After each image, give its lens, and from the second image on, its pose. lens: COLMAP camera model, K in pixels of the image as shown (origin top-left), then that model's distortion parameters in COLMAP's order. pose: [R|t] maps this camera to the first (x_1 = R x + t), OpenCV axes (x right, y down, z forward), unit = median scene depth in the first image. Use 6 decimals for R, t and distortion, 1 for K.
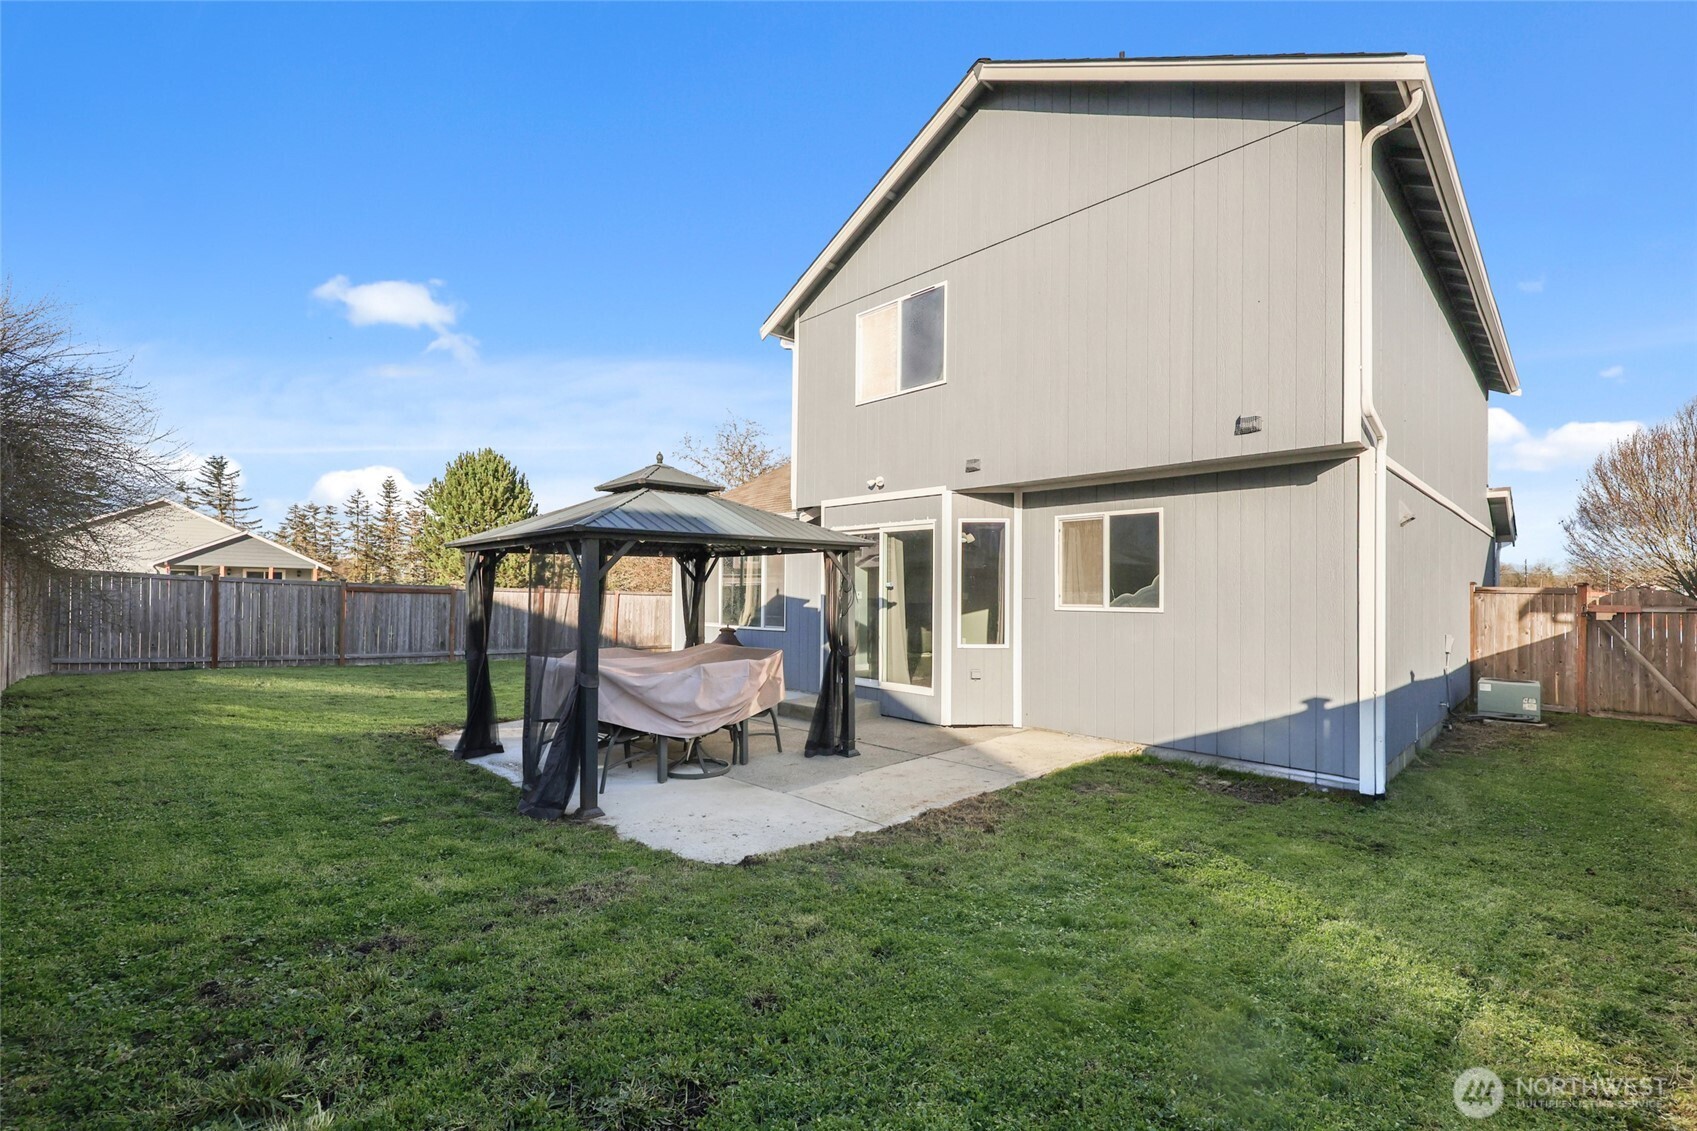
lens RADIAL K [[721.2, 0, 856.2], [0, 721.2, 580.0], [0, 0, 1]] dist [-0.004367, -0.000312]
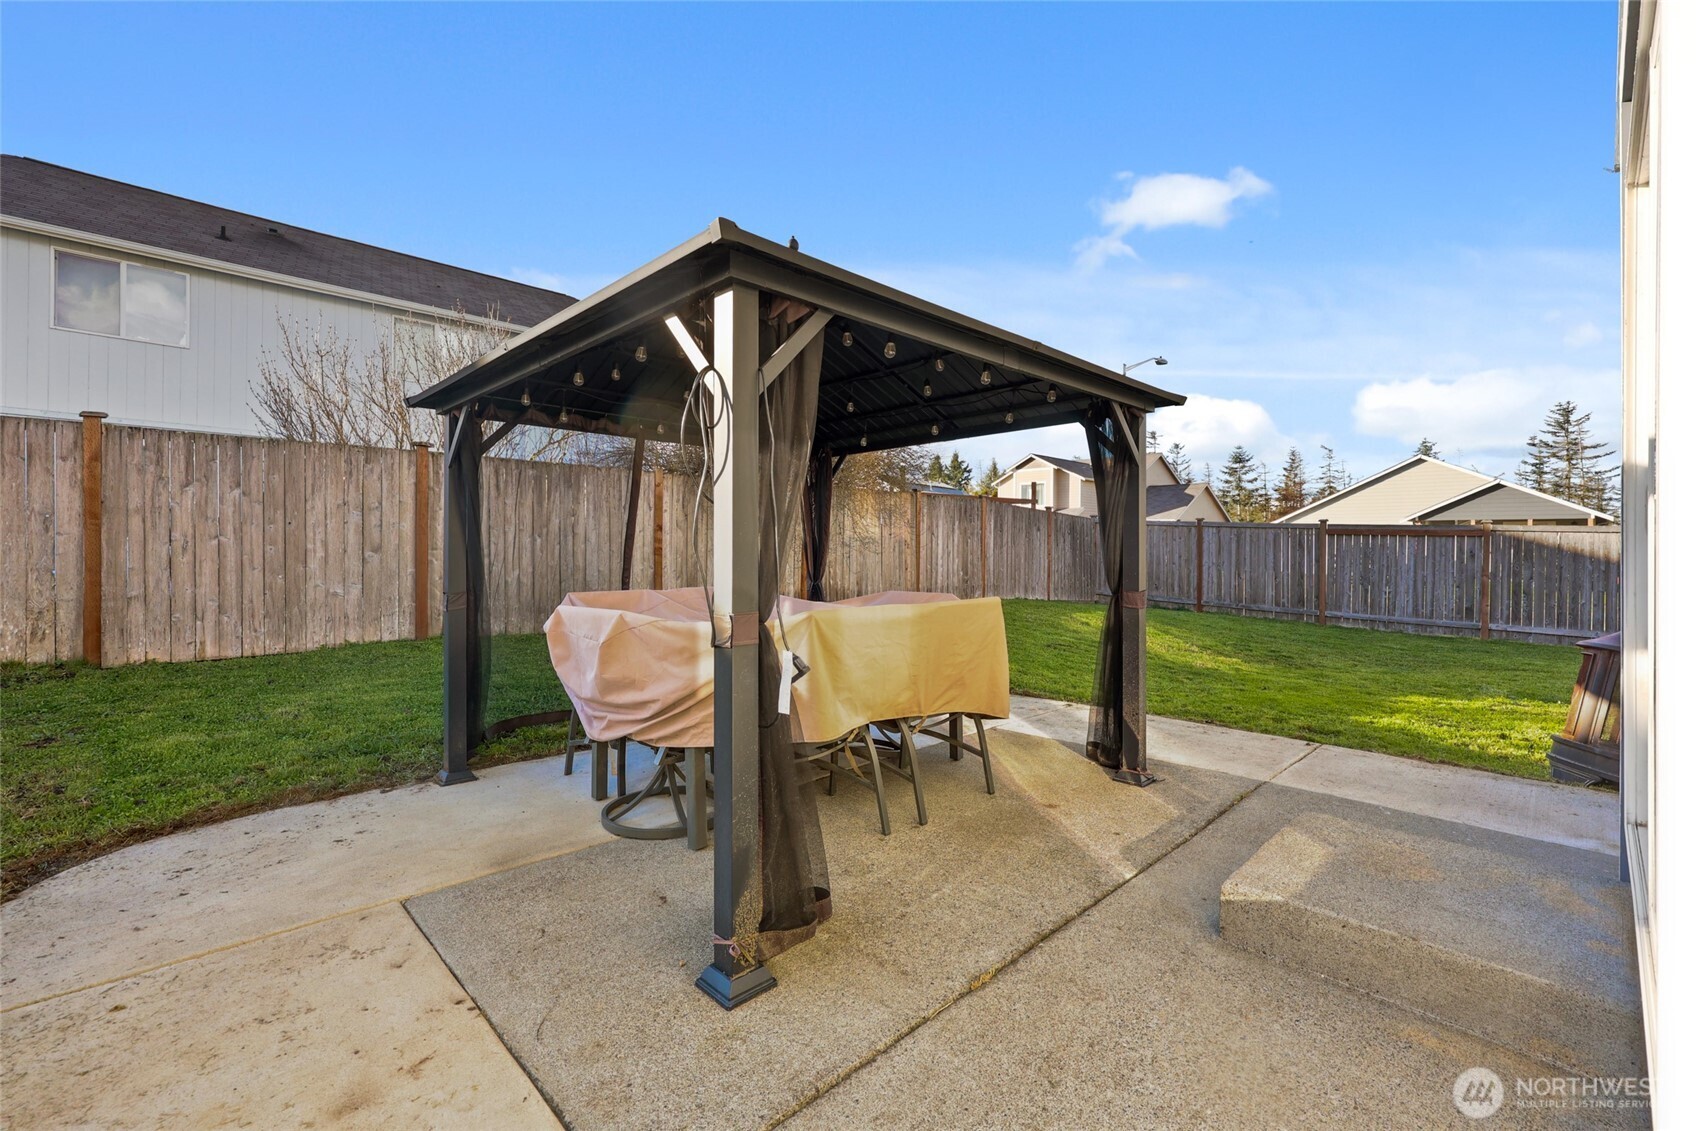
lens RADIAL K [[721.2, 0, 854.7], [0, 721.2, 553.6], [0, 0, 1]] dist [-0.004367, -0.000312]
pose [[-0.012528, 0.002671, -0.999918, 0.116342], [0.010911, 0.999937, 0.002534, 0.027048], [0.999862, -0.010878, -0.012556, 0.433963]]
